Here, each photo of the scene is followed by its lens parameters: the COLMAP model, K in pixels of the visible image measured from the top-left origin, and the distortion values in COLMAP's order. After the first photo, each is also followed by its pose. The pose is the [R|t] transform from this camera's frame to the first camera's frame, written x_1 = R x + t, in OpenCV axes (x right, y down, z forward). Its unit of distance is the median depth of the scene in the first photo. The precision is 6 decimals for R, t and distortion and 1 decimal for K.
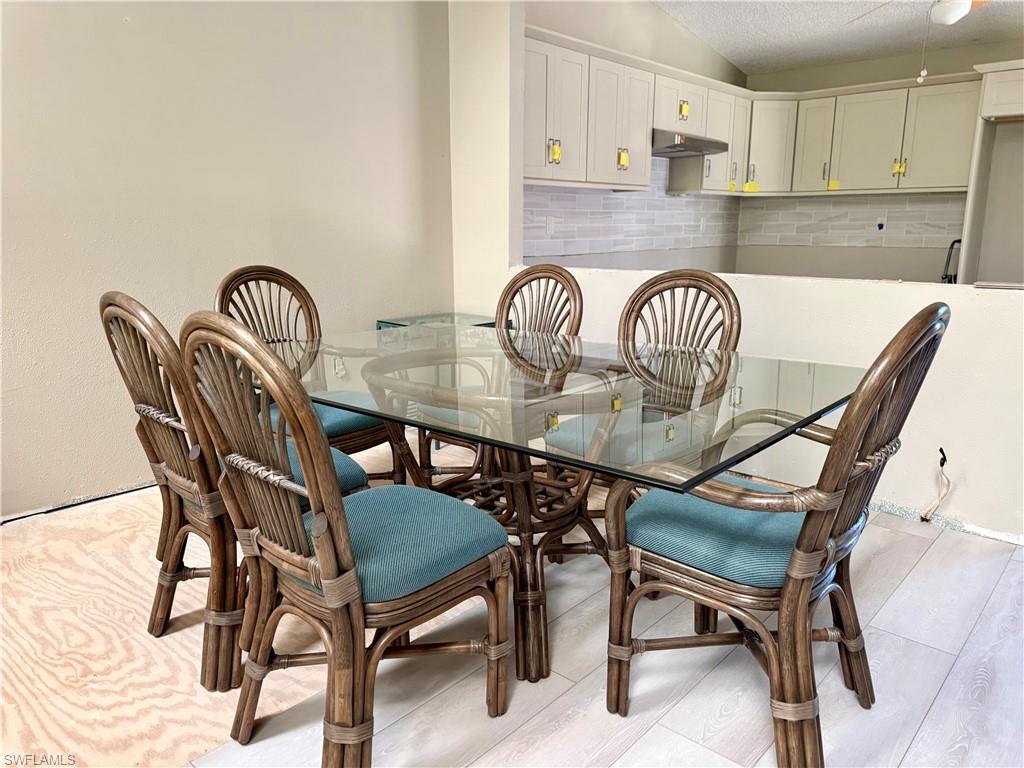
lens RADIAL K [[722.5, 0, 509.8], [0, 722.5, 387.5], [0, 0, 1]] dist [0.055249, -0.065807]
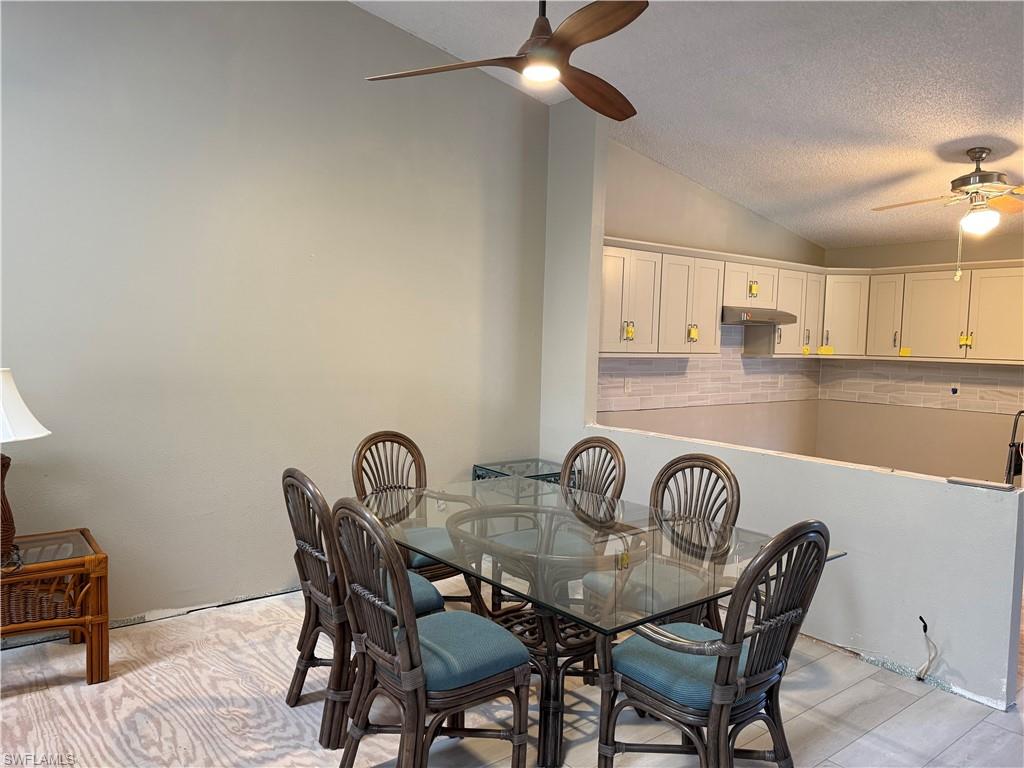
lens RADIAL K [[722.5, 0, 509.8], [0, 722.5, 387.5], [0, 0, 1]] dist [0.055249, -0.065807]
pose [[0.985787, 0.036533, -0.163979, 0.137269], [-0.061587, 0.986703, -0.150411, -0.078866], [0.156304, 0.158372, 0.974929, -0.393777]]
